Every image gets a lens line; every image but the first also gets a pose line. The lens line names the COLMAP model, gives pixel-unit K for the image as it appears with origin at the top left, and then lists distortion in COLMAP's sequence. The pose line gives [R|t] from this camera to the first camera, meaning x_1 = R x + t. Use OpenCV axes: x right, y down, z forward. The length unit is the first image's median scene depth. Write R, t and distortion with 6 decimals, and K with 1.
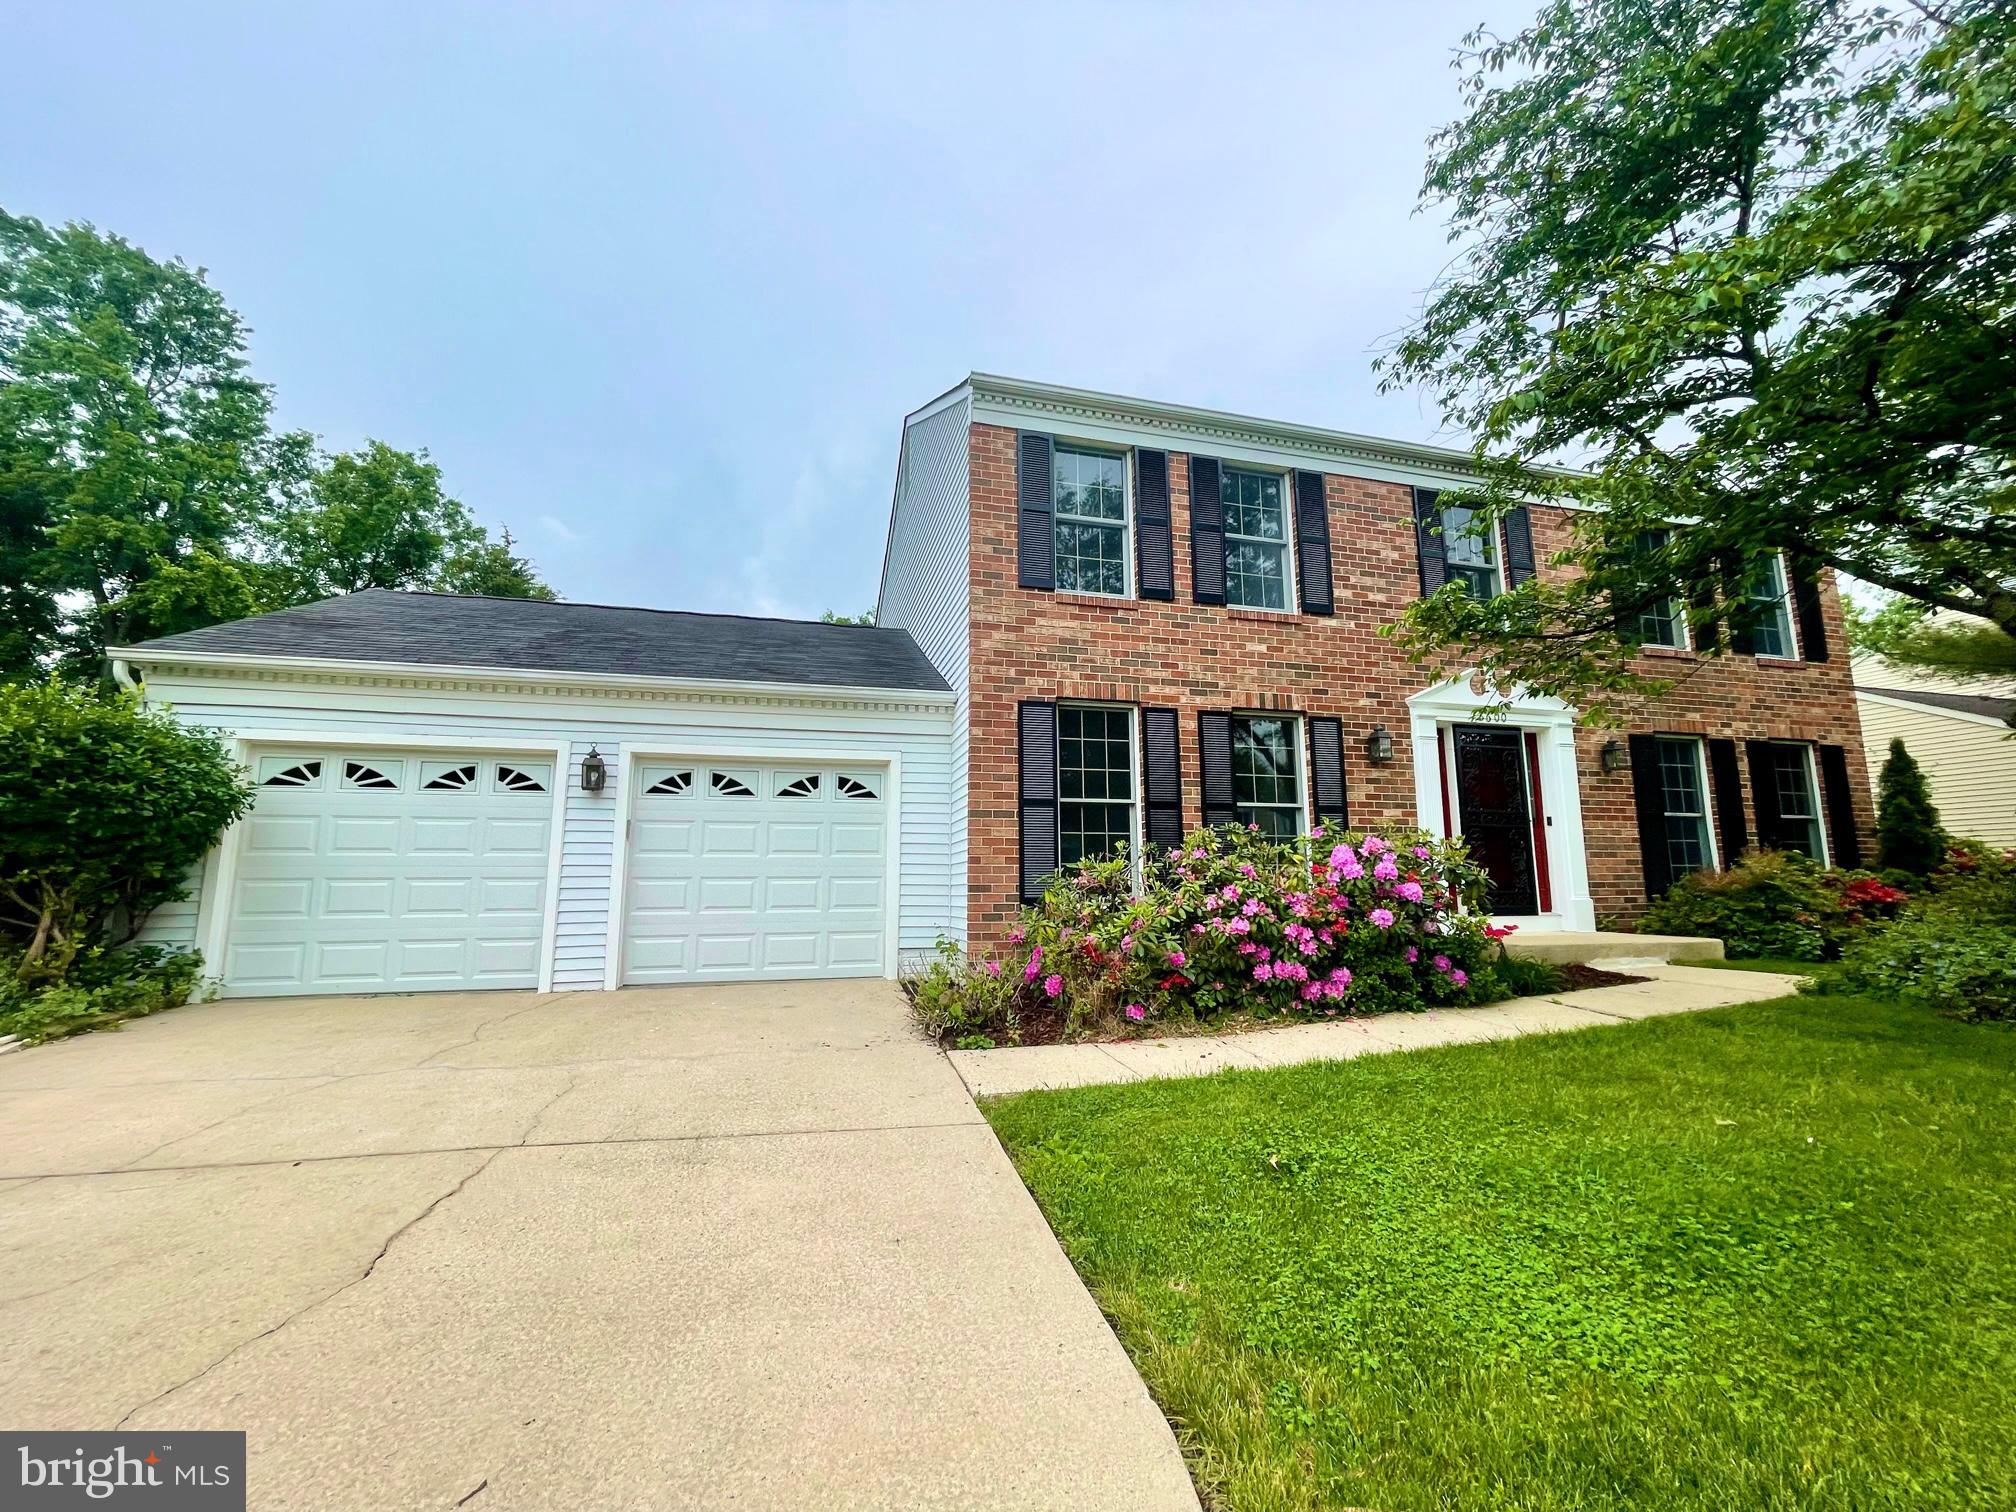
lens RADIAL K [[815.4, 0, 994.6], [0, 815.4, 762.4], [0, 0, 1]] dist [-0.001410, -0.000068]
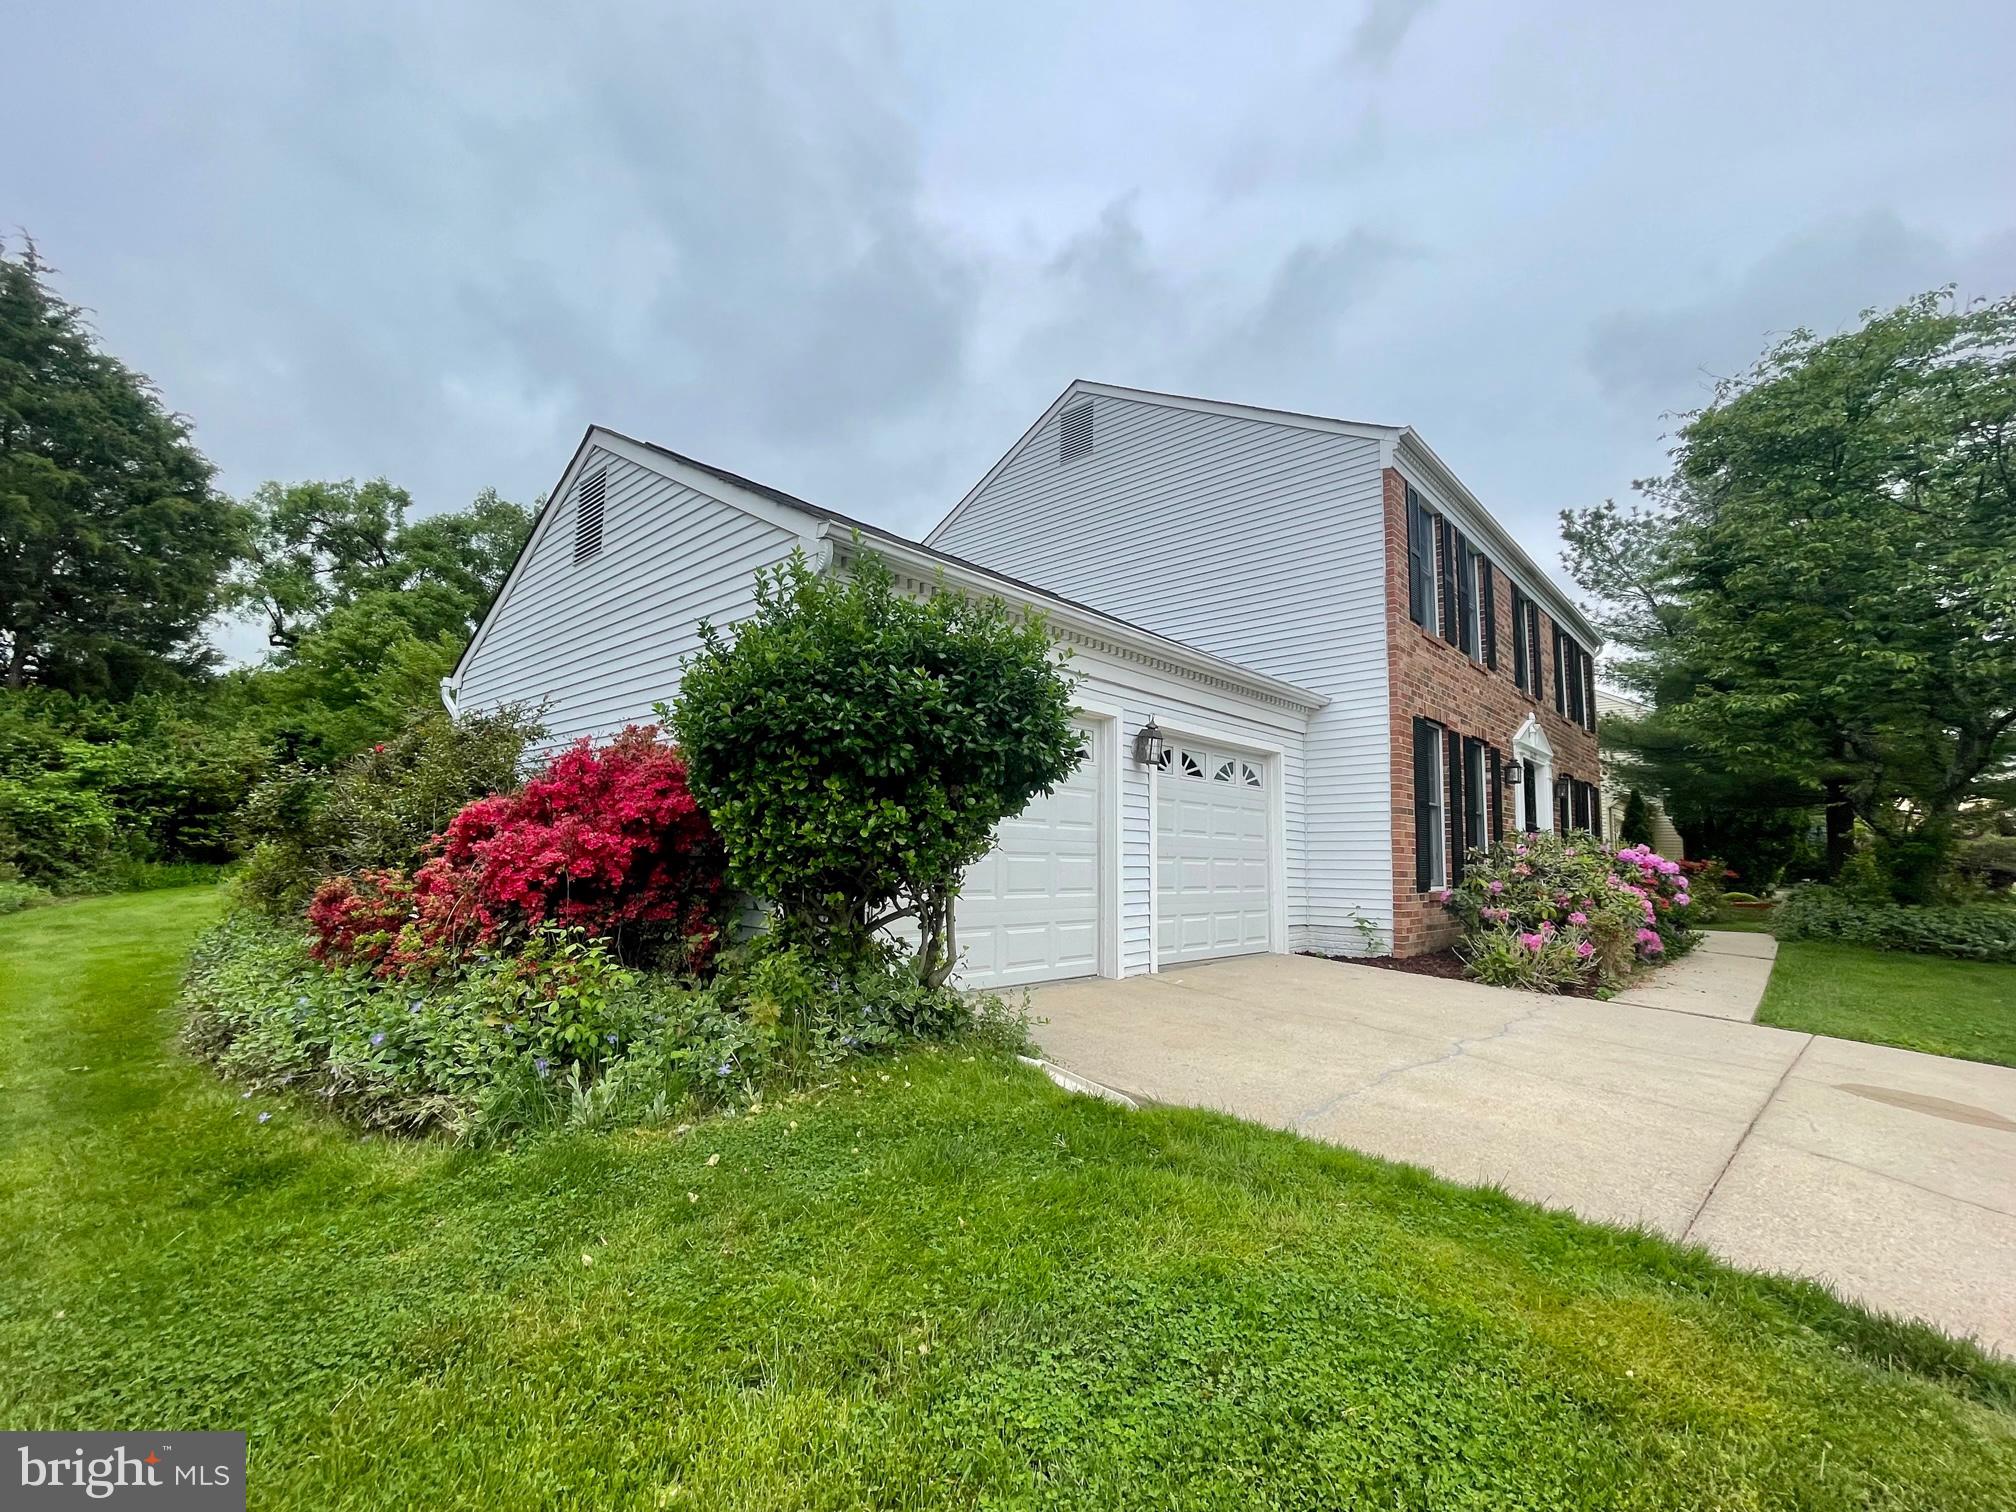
lens RADIAL K [[877.6, 0, 1014.5], [0, 877.6, 760.8], [0, 0, 1]] dist [-0.001543, 0.000046]
pose [[0.844074, 0.082523, 0.529838, -1.107126], [-0.103049, 0.994633, 0.009249, 0.035366], [-0.526232, -0.062406, 0.848048, 0.210793]]
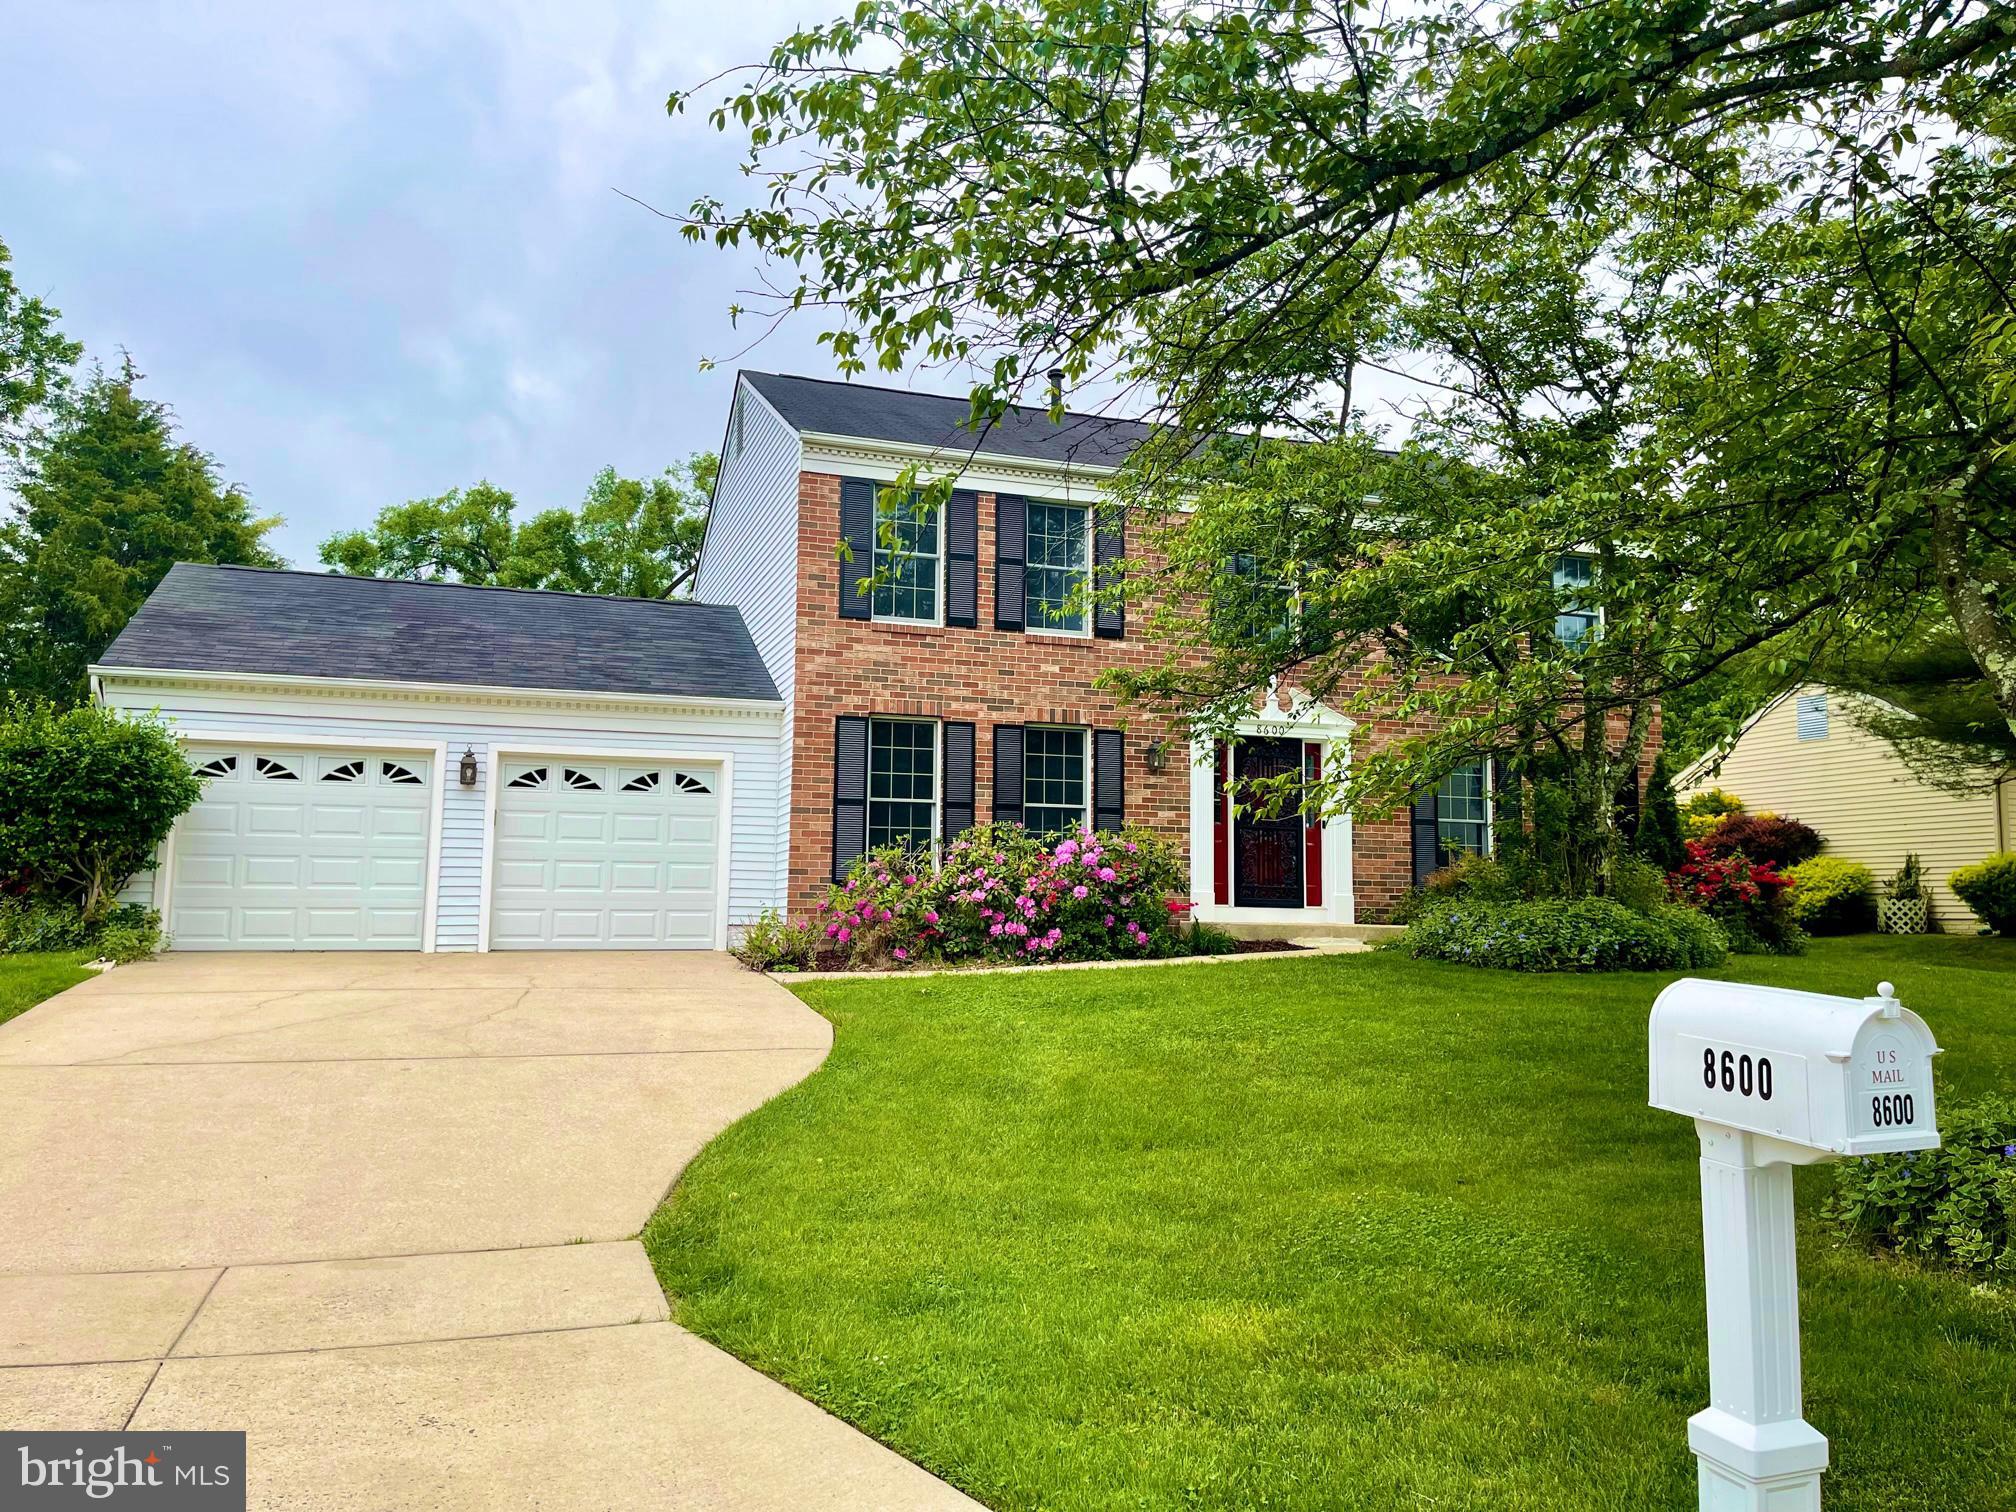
lens RADIAL K [[1513.4, 0, 1016.9], [0, 1513.4, 743.4], [0, 0, 1]] dist [0.035604, -0.035911]
pose [[0.995981, 0.022611, 0.086663, 0.098931], [-0.025698, 0.999068, 0.034672, -0.115099], [-0.085798, -0.036760, 0.995634, -1.185671]]
